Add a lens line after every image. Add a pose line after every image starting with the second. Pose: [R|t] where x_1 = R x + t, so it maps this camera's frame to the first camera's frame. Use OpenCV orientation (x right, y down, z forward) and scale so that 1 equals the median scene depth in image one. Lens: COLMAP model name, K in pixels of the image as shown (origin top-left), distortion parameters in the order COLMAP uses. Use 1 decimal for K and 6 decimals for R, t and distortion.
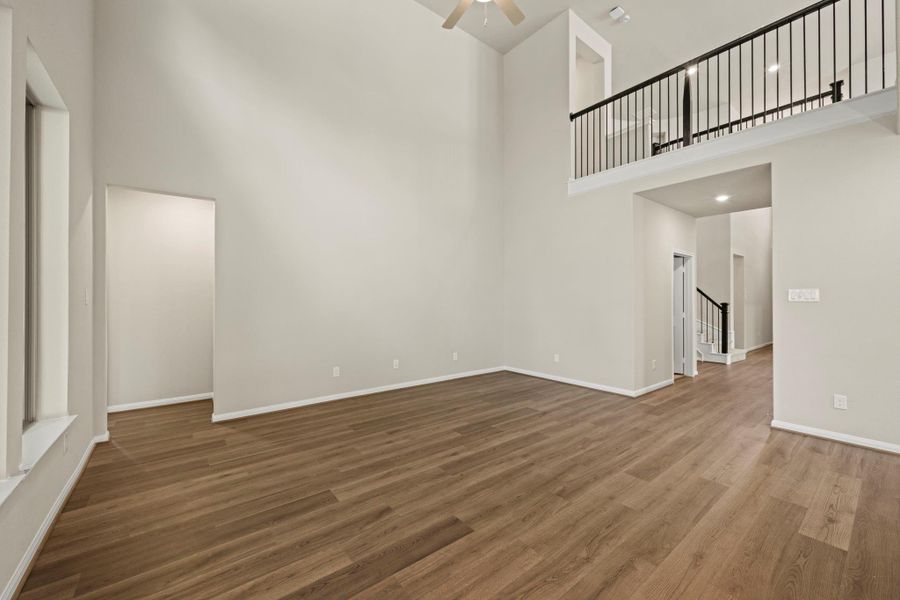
lens RADIAL K [[348.8, 0, 446.9], [0, 348.8, 299.4], [0, 0, 1]] dist [-0.022615, 0.009479]
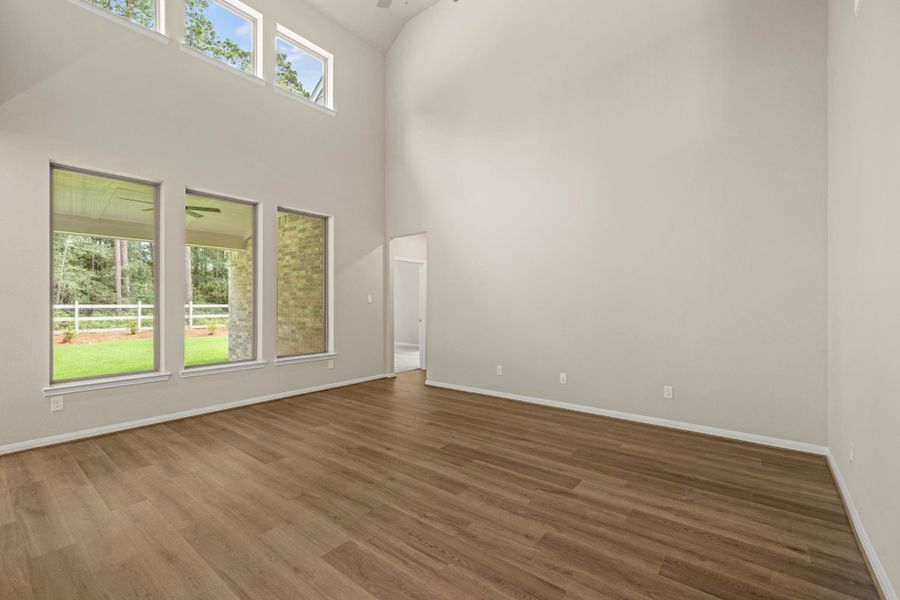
lens RADIAL K [[372.8, 0, 443.0], [0, 372.8, 301.0], [0, 0, 1]] dist [-0.024566, 0.012576]
pose [[0.269467, 0.007706, -0.962979, 0.943933], [-0.006542, 0.999960, 0.006171, -0.009058], [0.962987, 0.004637, 0.269507, 0.701351]]
